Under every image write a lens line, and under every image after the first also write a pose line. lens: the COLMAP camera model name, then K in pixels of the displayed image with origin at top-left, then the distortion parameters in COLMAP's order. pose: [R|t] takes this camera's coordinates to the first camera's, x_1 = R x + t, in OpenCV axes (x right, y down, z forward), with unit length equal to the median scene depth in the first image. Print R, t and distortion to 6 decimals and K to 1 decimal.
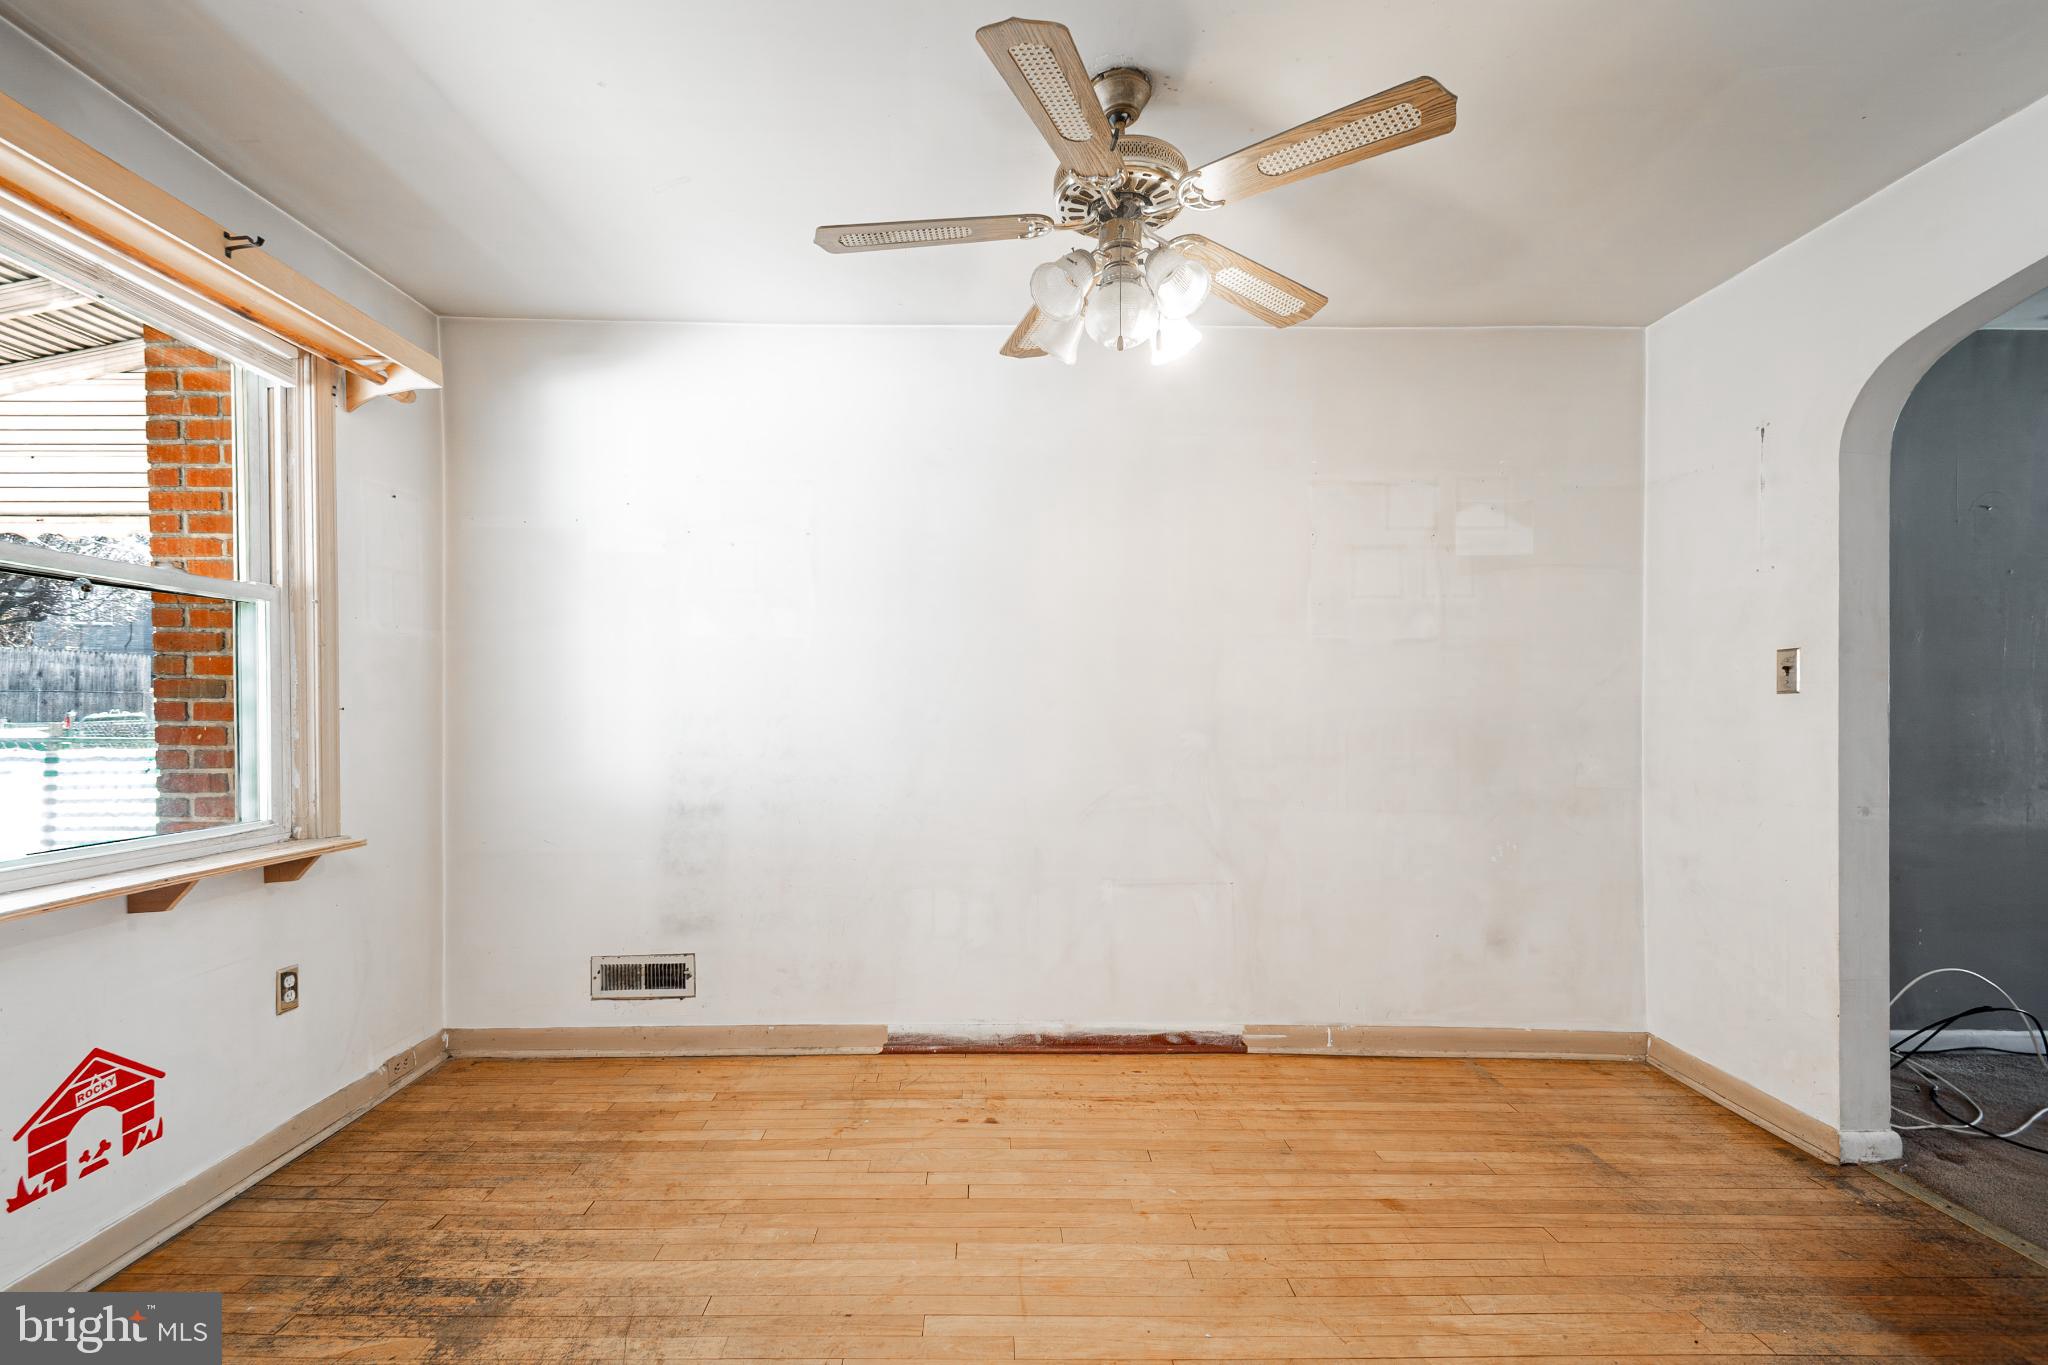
lens RADIAL K [[908.1, 0, 992.2], [0, 908.1, 720.7], [0, 0, 1]] dist [0.037367, -0.014813]
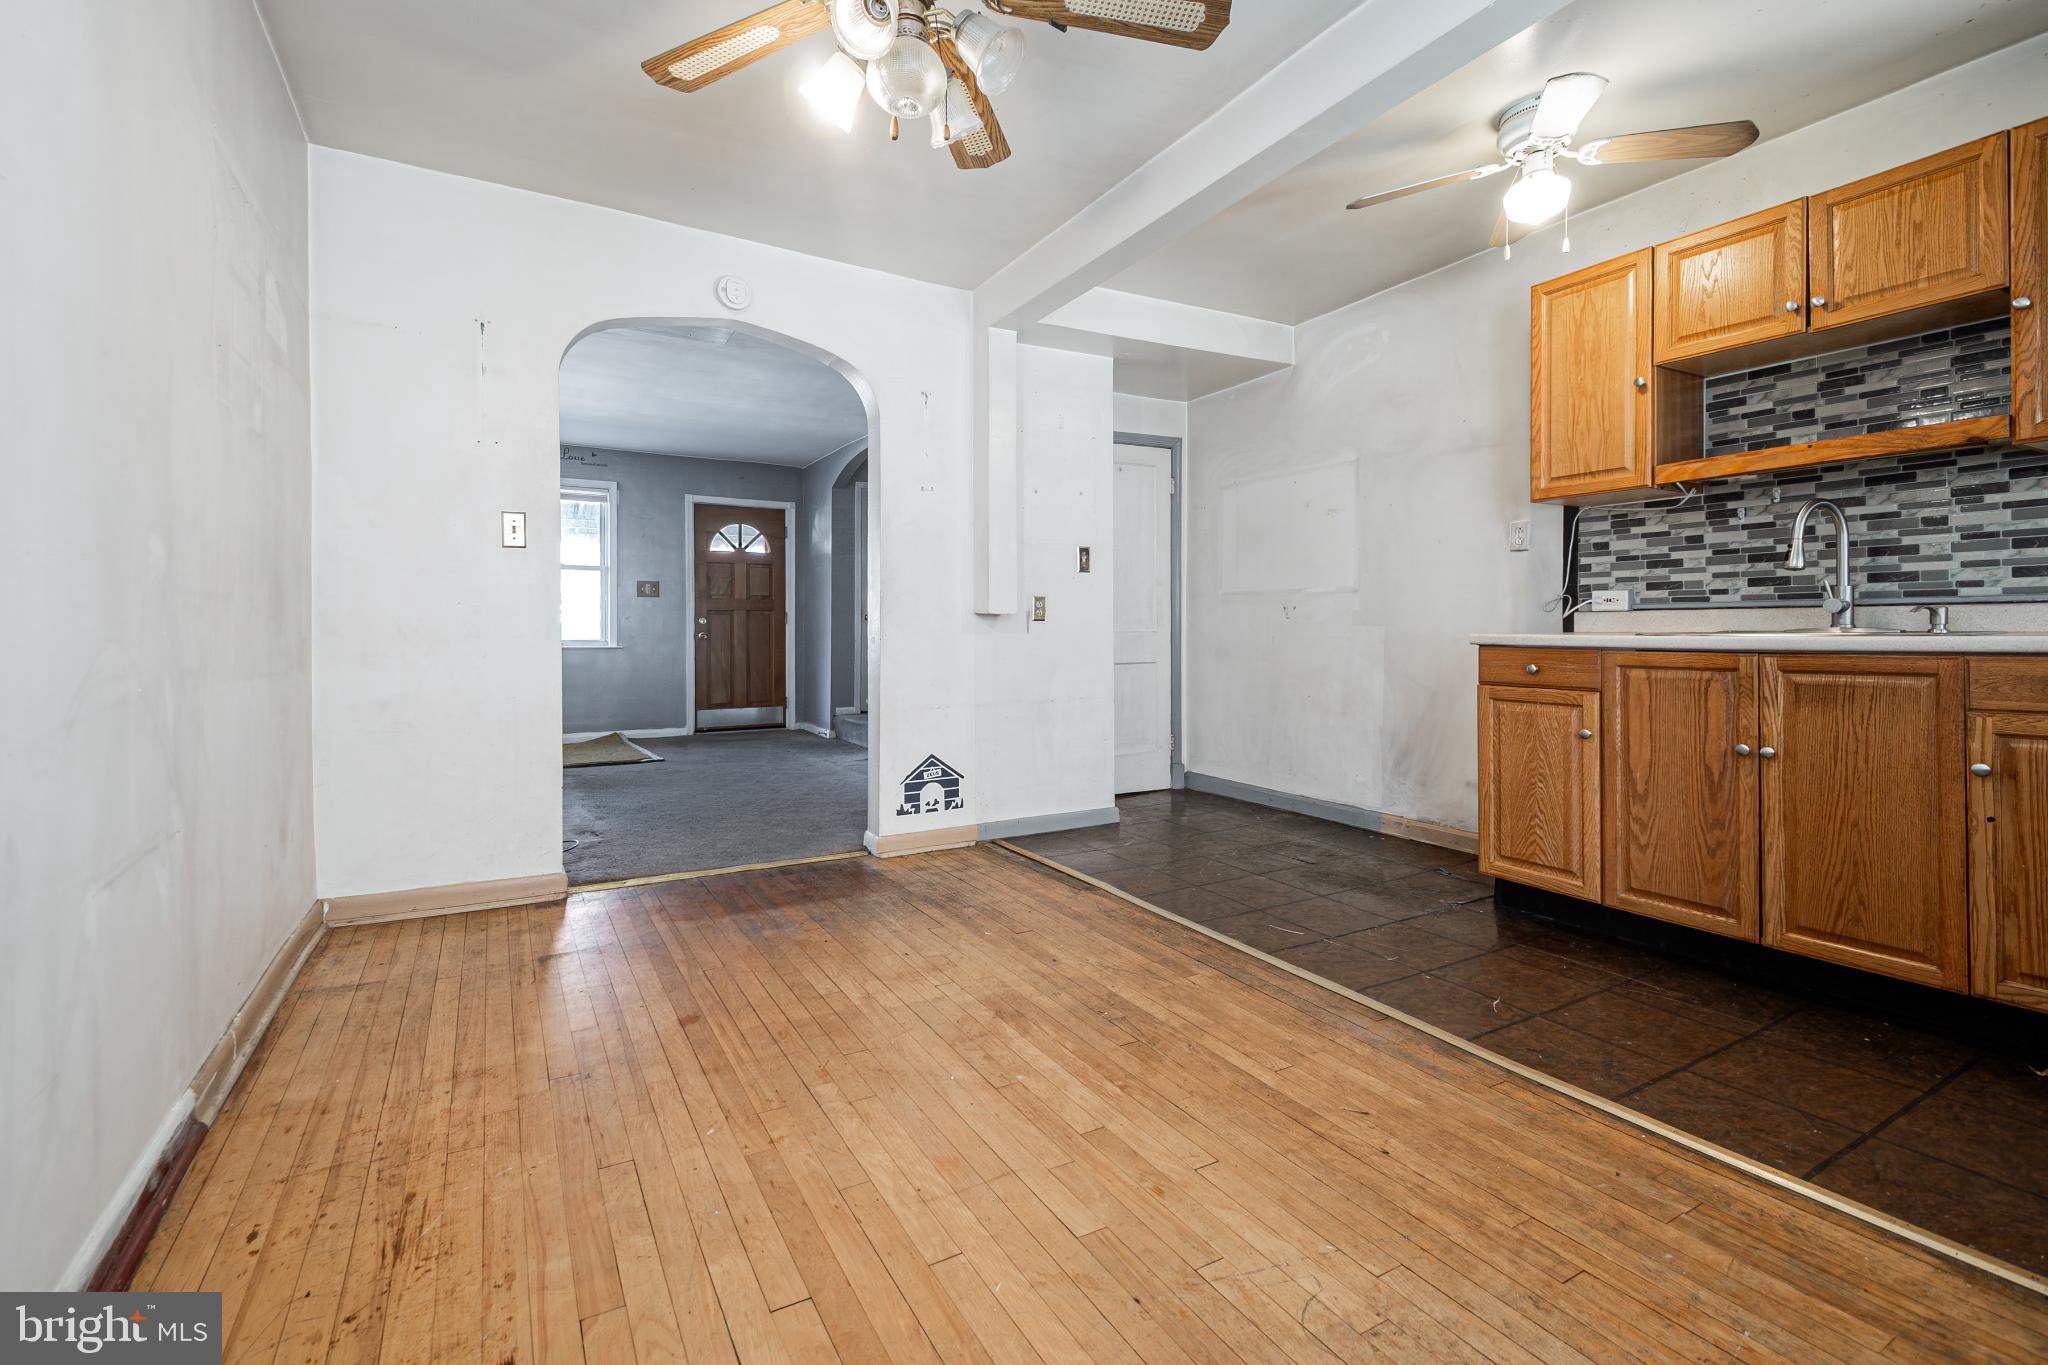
lens RADIAL K [[887.9, 0, 996.5], [0, 887.9, 630.5], [0, 0, 1]] dist [0.036270, -0.014568]
pose [[-0.487442, -0.002891, 0.873151, -0.516651], [0.012425, 0.999870, 0.010247, 0.077766], [-0.873067, 0.015844, -0.487343, 1.027310]]
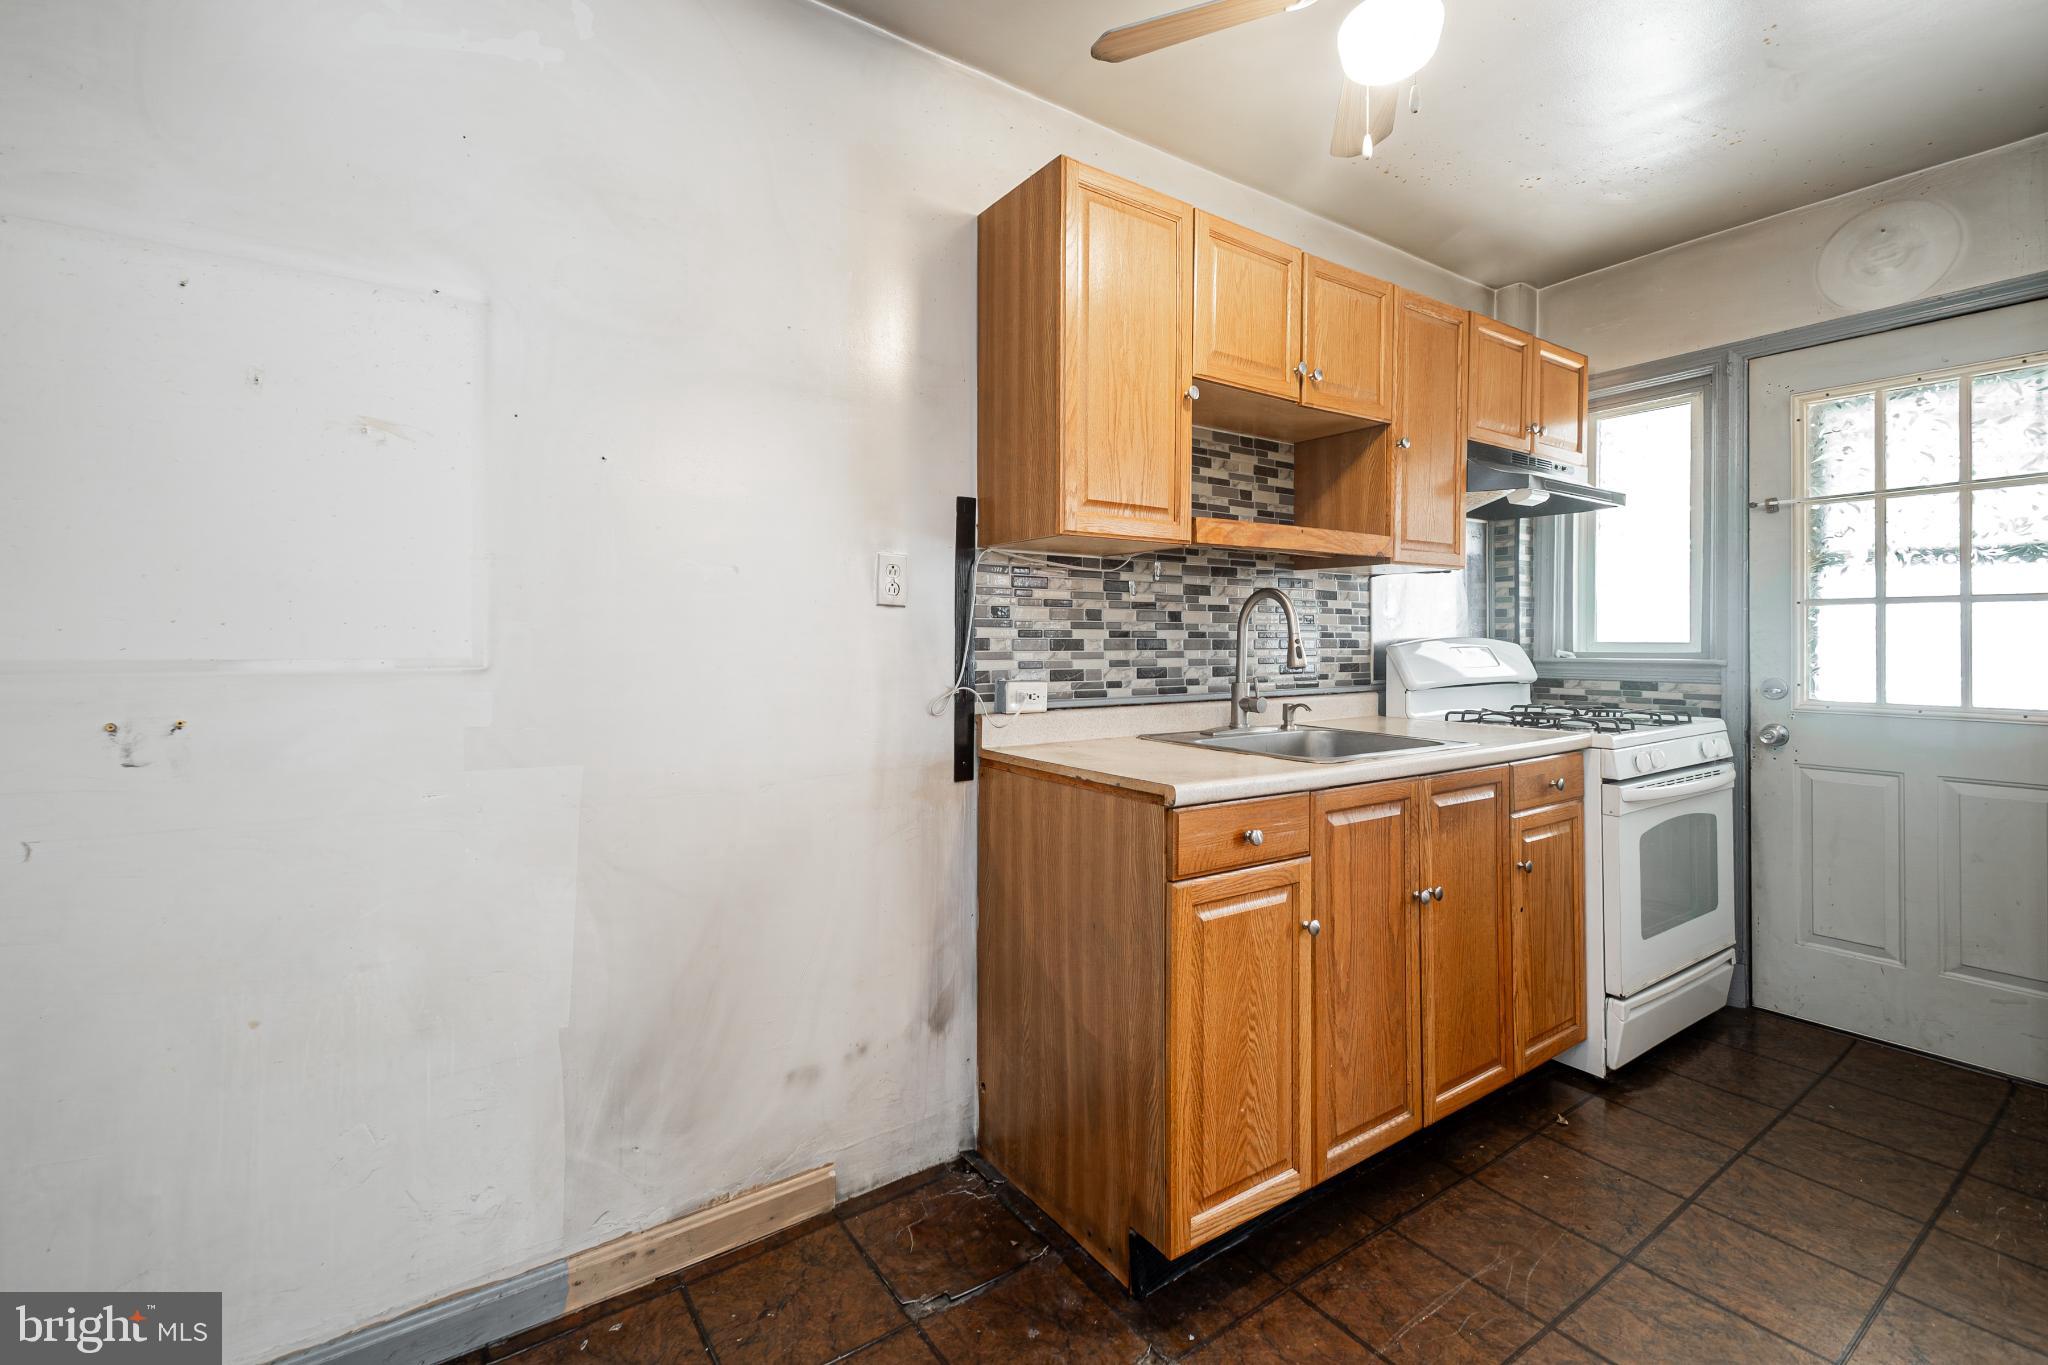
lens RADIAL K [[886.0, 0, 1004.6], [0, 886.0, 629.4], [0, 0, 1]] dist [0.029828, -0.015239]
pose [[-0.828529, -0.009378, -0.559868, 0.660500], [-0.008382, 0.999955, -0.004345, -0.000739], [0.559883, 0.001093, -0.828571, 0.315631]]
